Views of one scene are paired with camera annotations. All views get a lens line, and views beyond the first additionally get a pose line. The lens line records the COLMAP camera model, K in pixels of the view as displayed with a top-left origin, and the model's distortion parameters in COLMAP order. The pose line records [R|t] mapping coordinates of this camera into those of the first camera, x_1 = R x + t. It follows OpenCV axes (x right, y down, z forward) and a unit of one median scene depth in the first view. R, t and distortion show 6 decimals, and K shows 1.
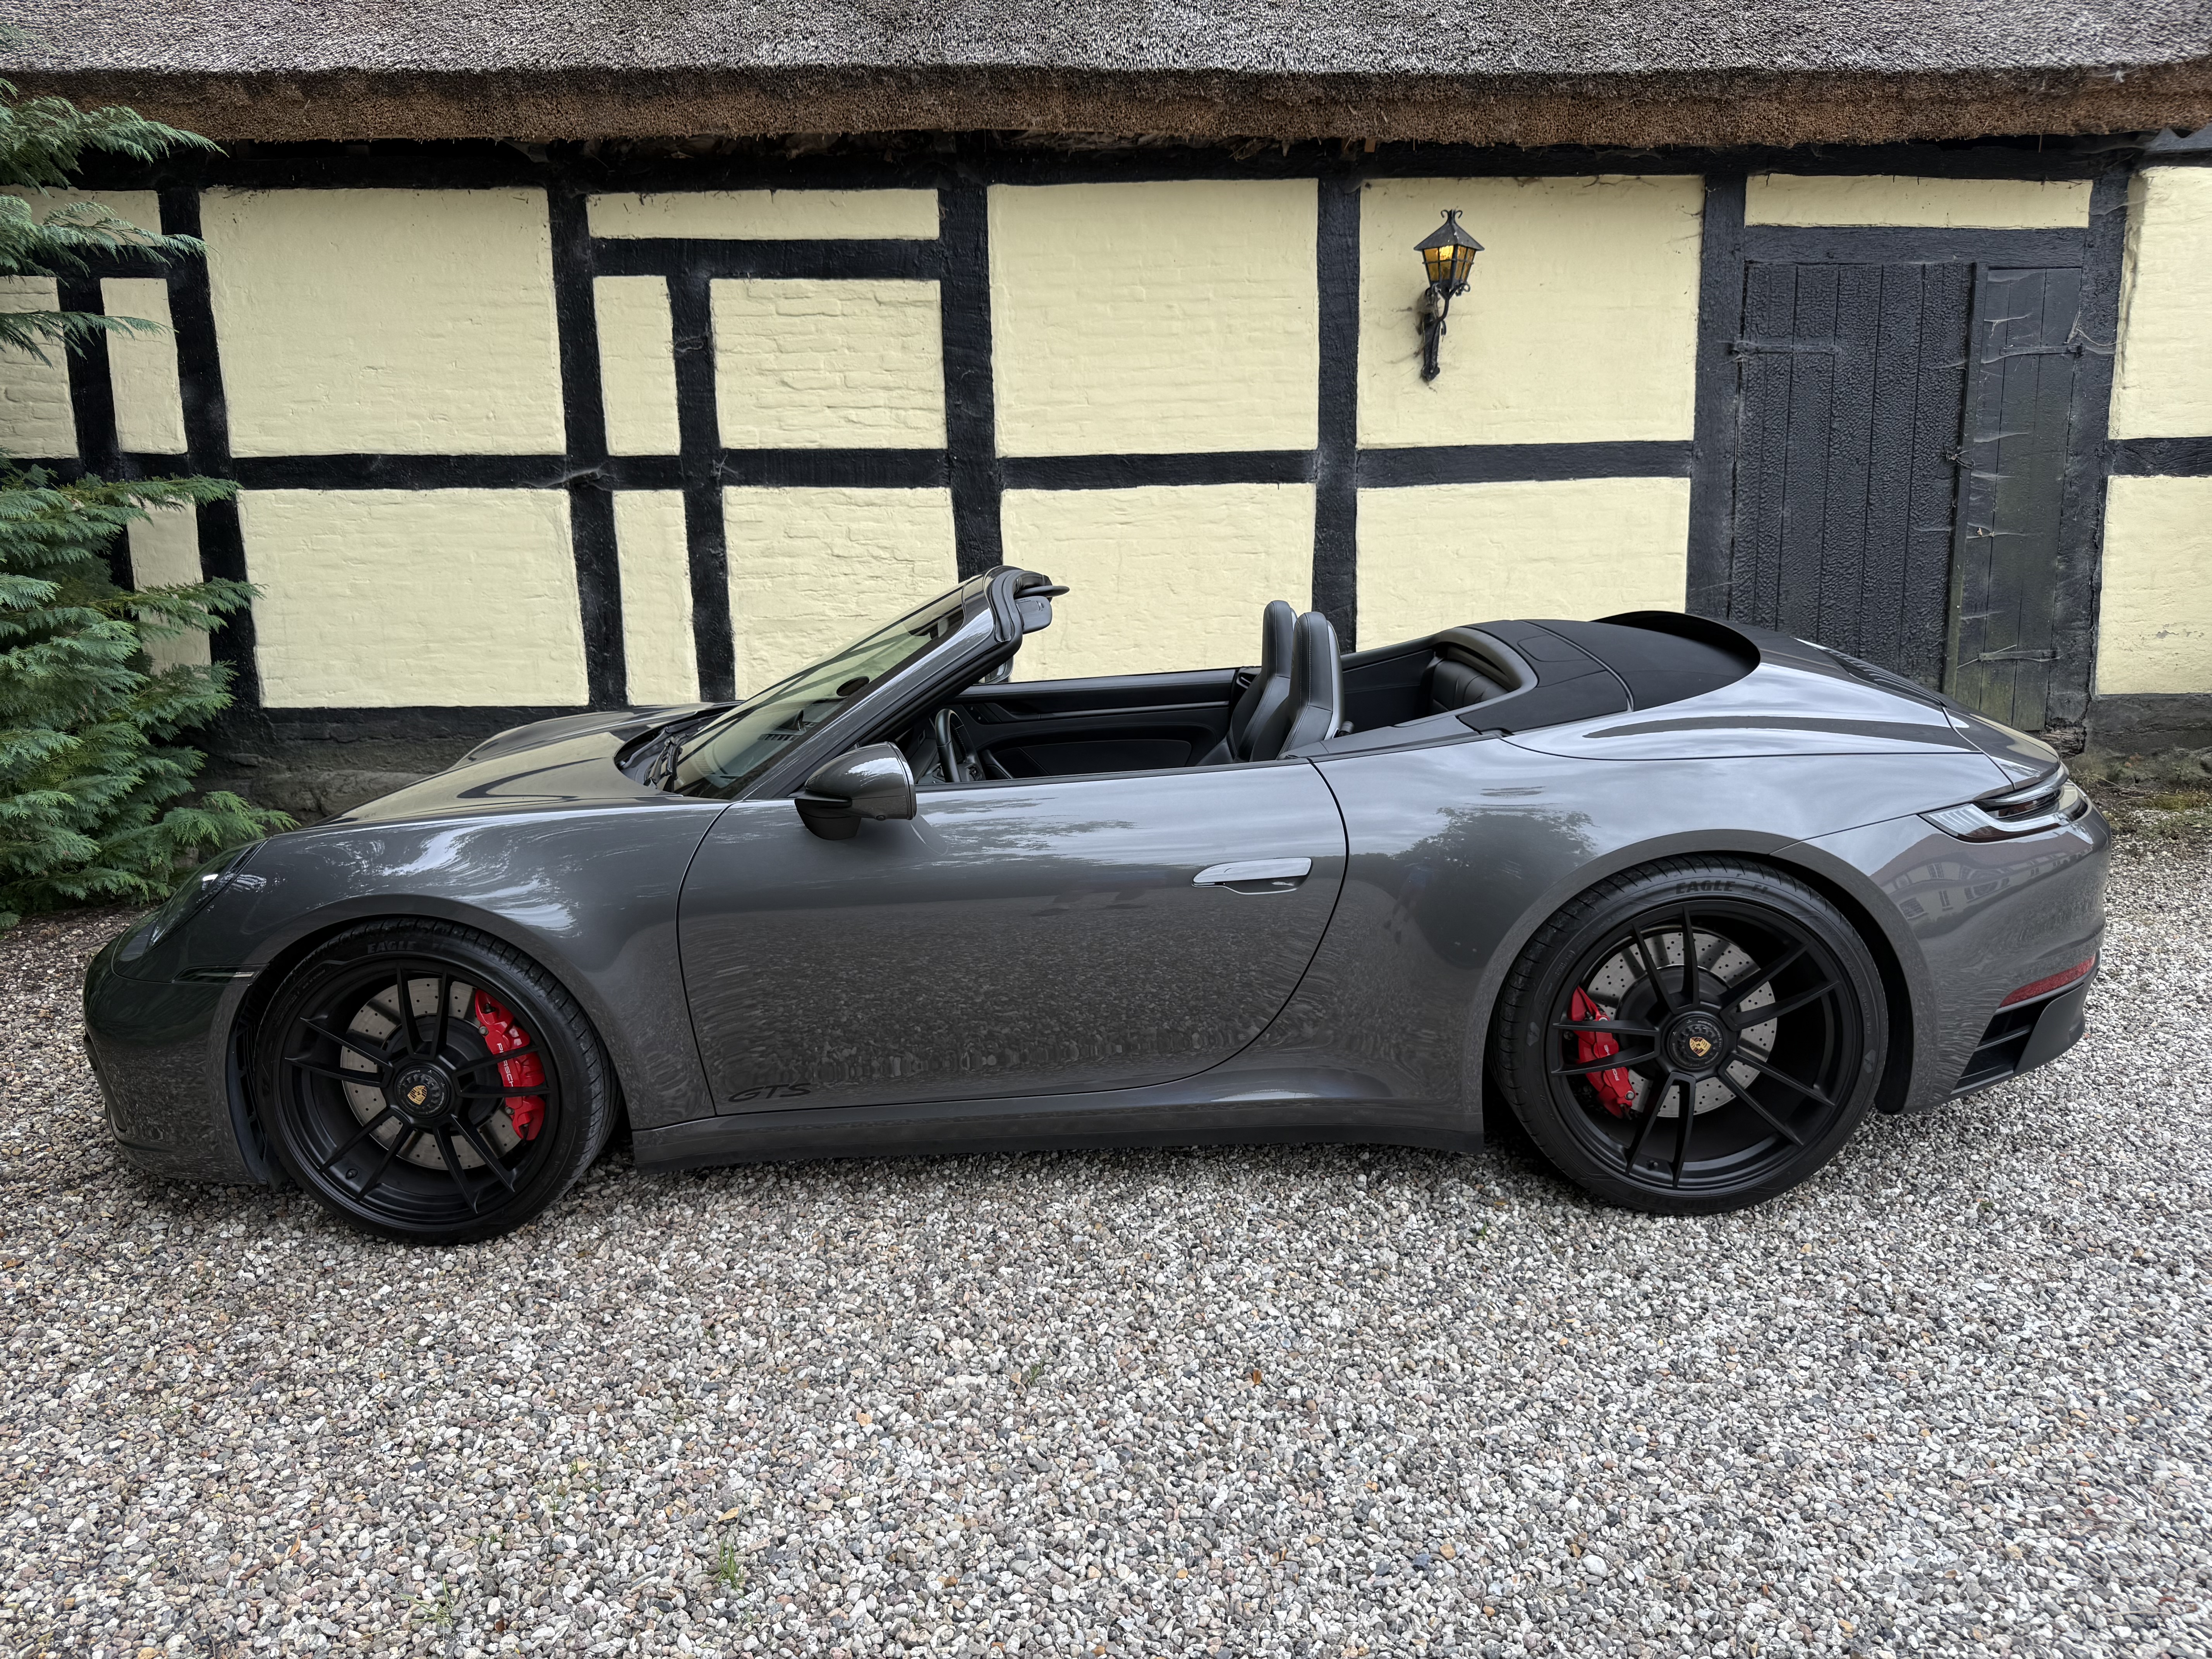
lens RADIAL K [[1534.2, 0, 1097.3], [0, 1534.2, 832.7], [0, 0, 1]] dist [-0.004968, -0.003823]
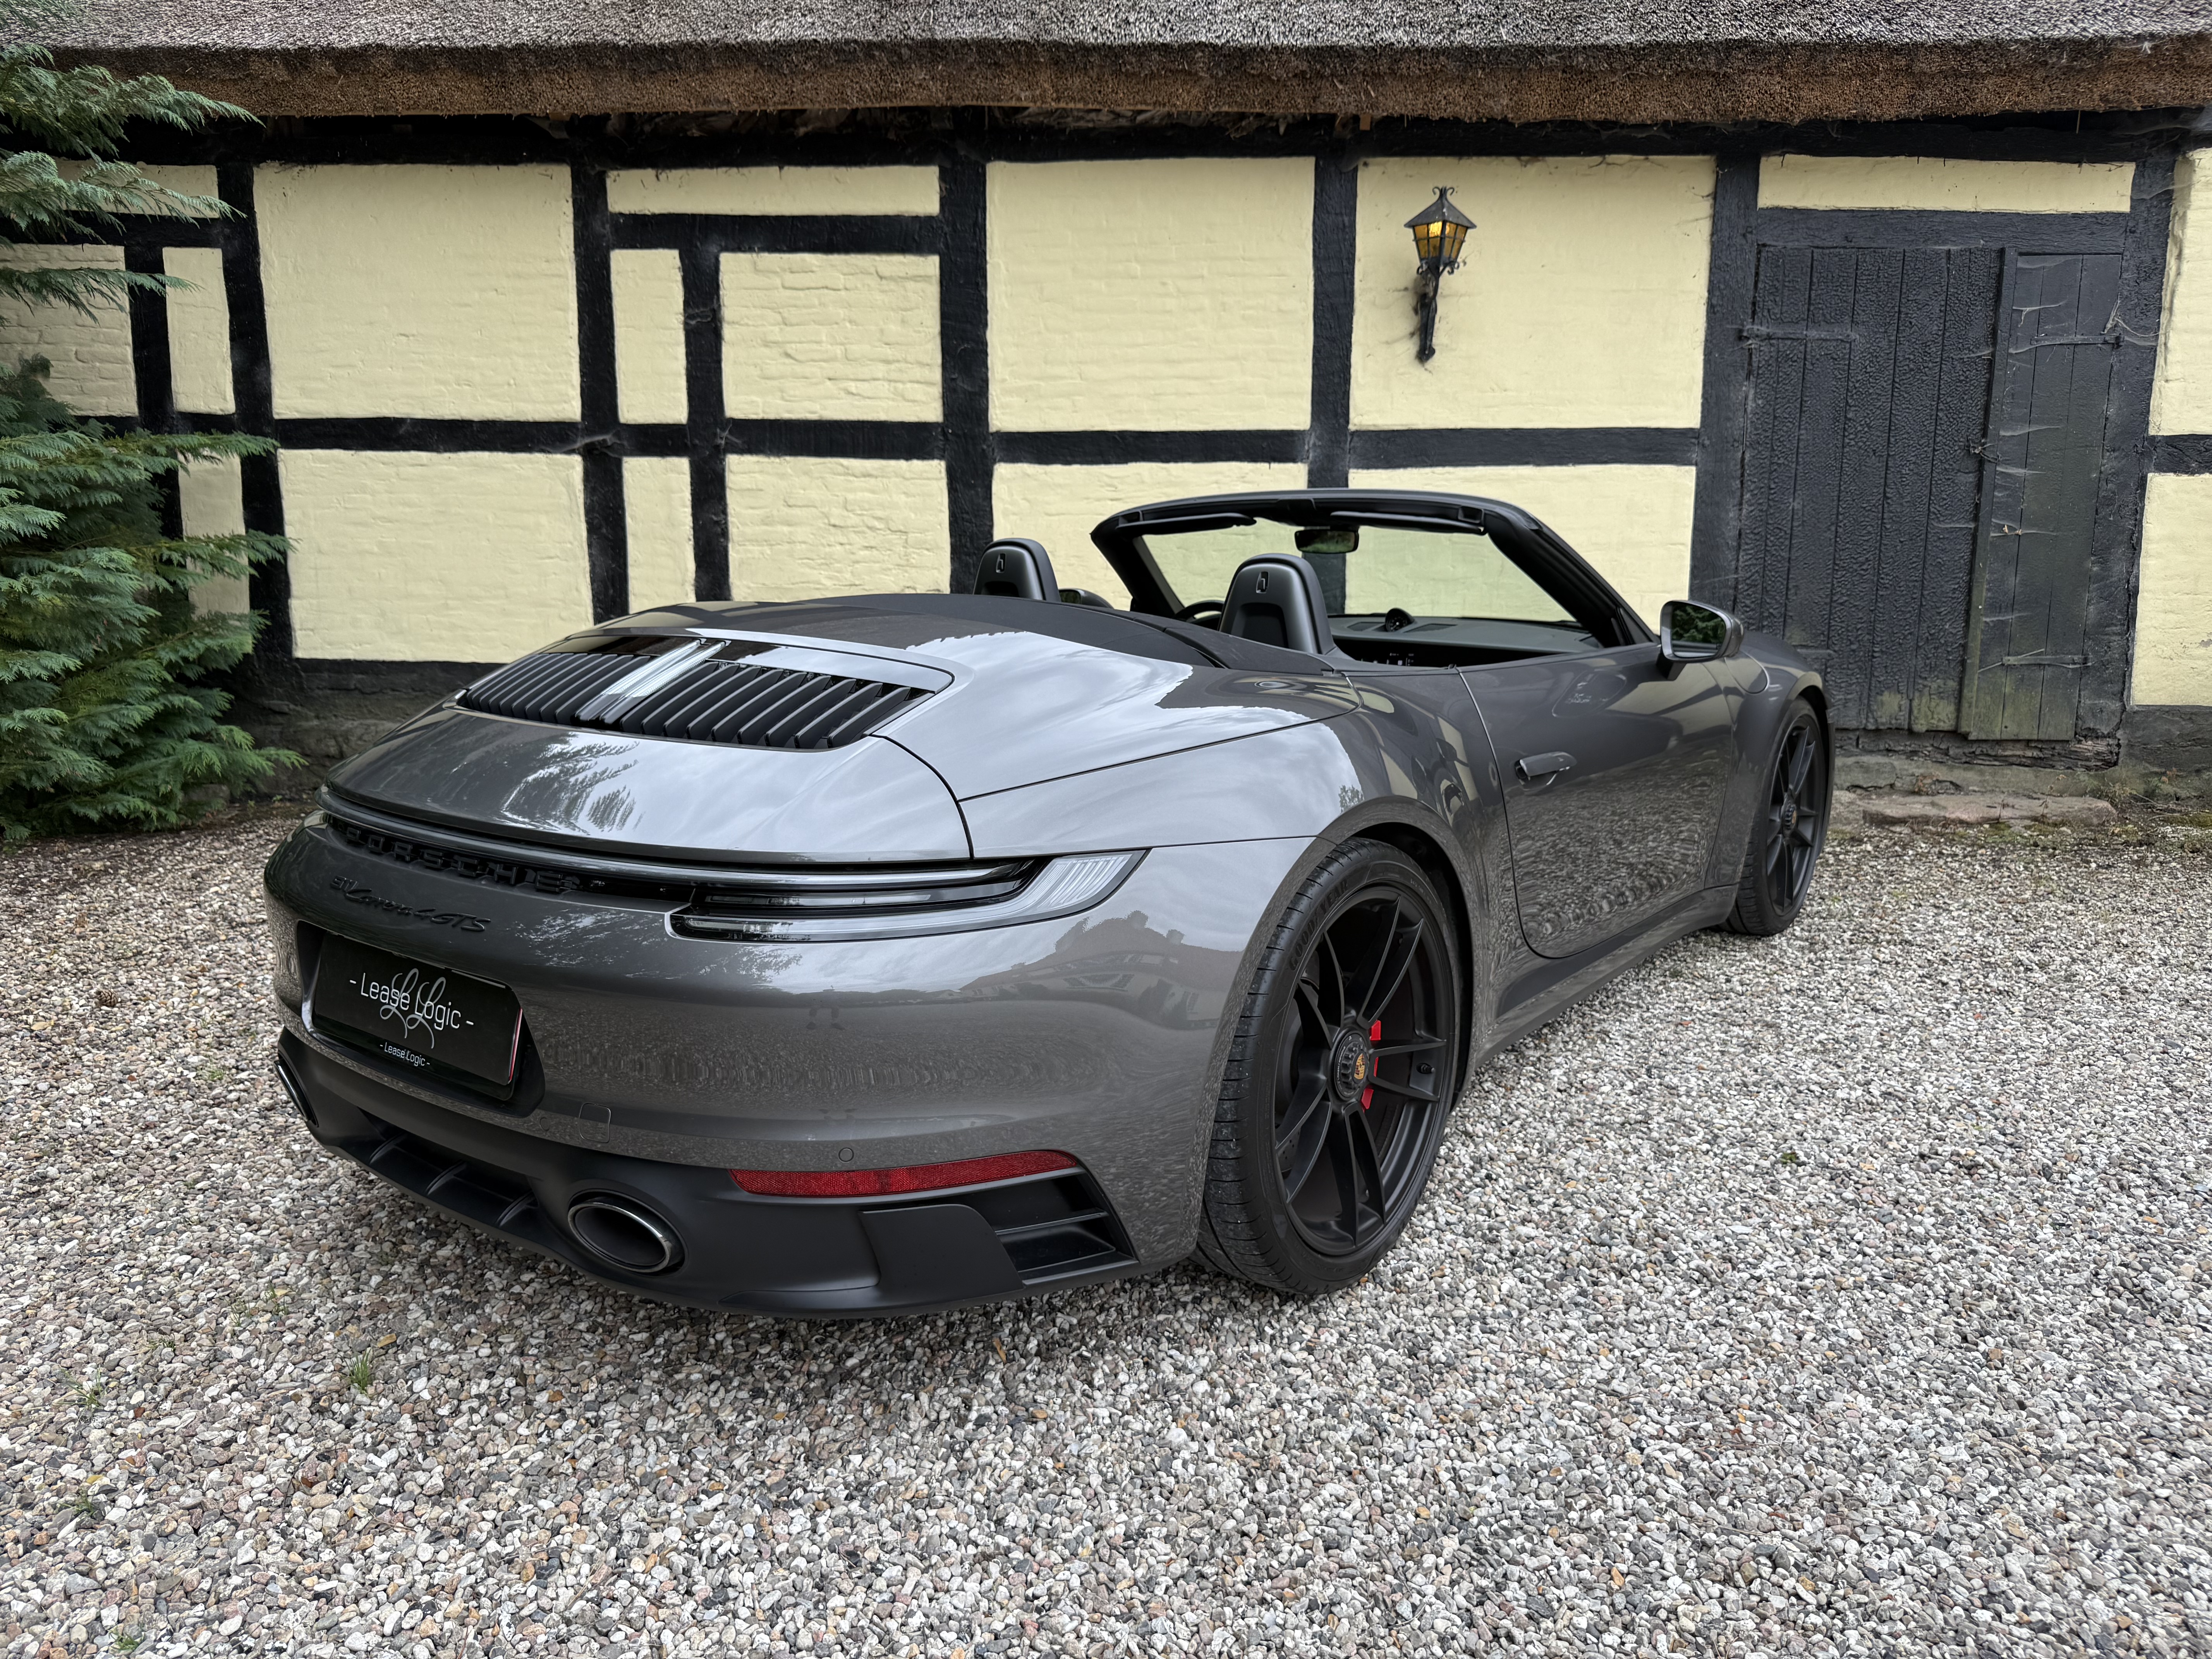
lens RADIAL K [[1537.0, 0, 1111.2], [0, 1537.0, 839.8], [0, 0, 1]] dist [-0.007196, -0.002220]
pose [[0.995341, 0.041981, -0.086802, 0.115408], [-0.043547, 0.998920, -0.016227, 0.038096], [0.086027, 0.019931, 0.996093, 0.003056]]
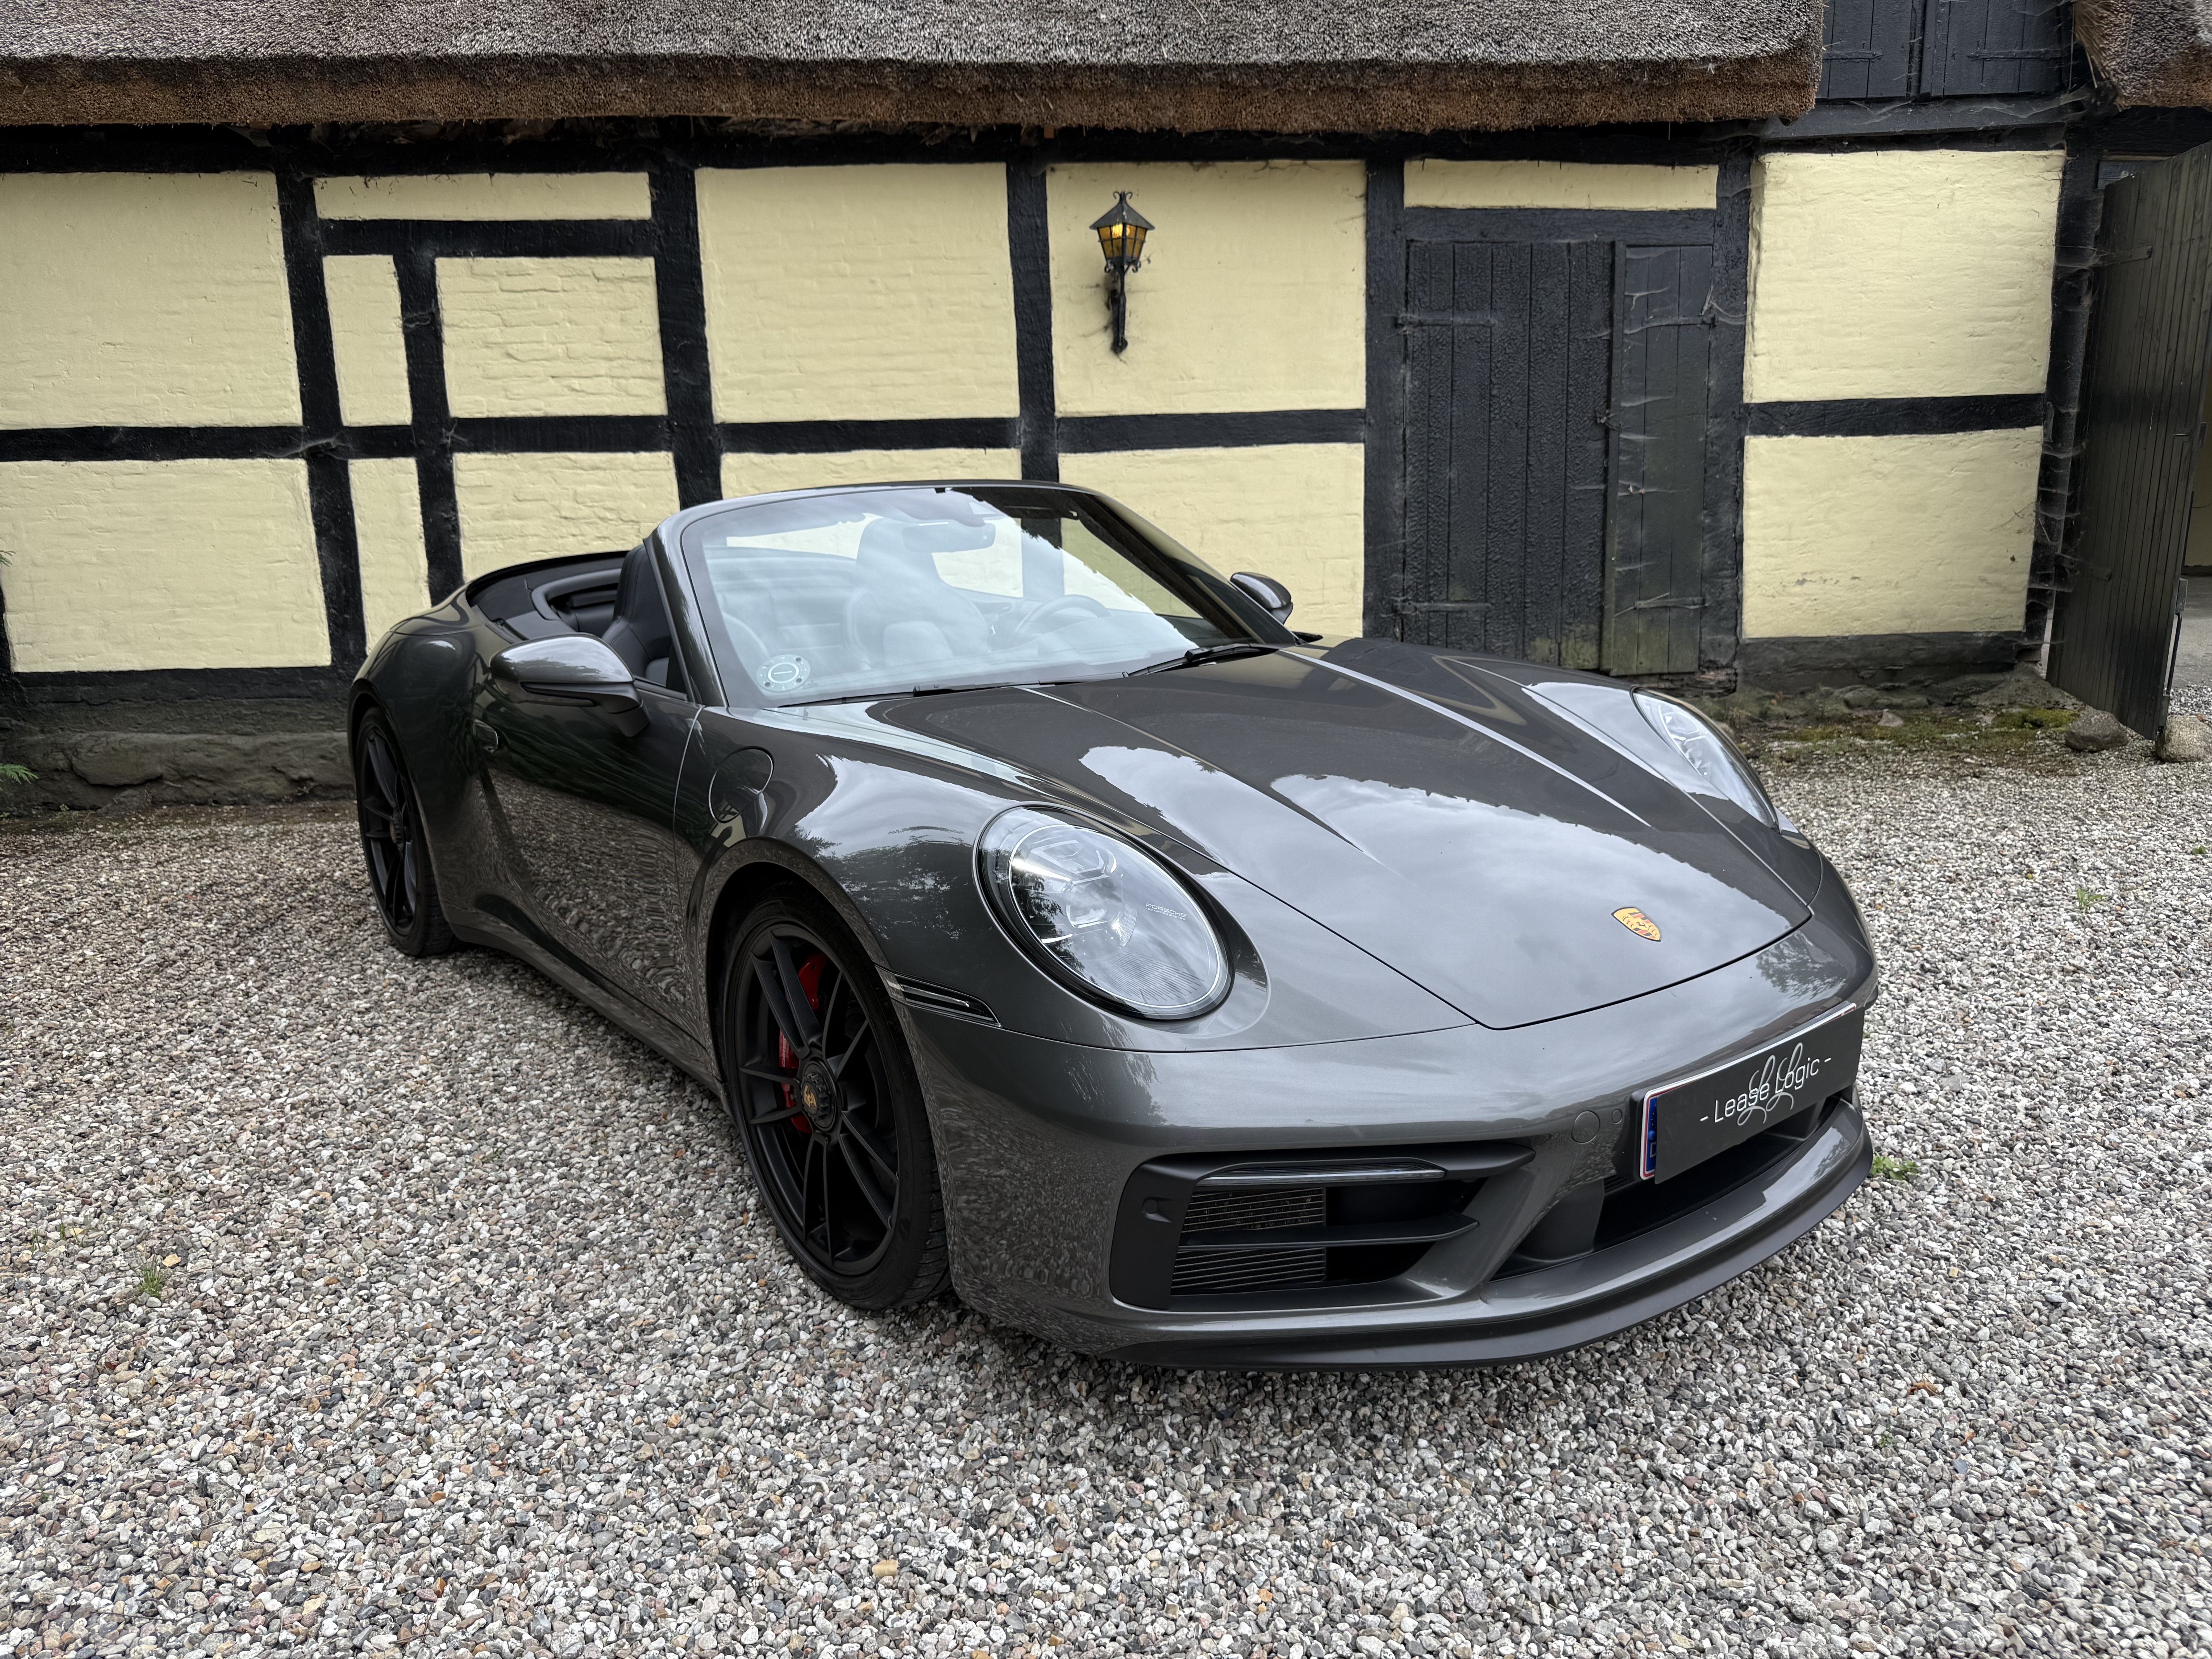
lens RADIAL K [[1537.4, 0, 1101.3], [0, 1537.4, 837.6], [0, 0, 1]] dist [-0.007959, -0.001398]
pose [[0.998872, -0.017174, 0.044259, 0.152689], [0.017424, 0.999834, -0.005288, 0.051876], [-0.044161, 0.006053, 0.999006, -0.073516]]
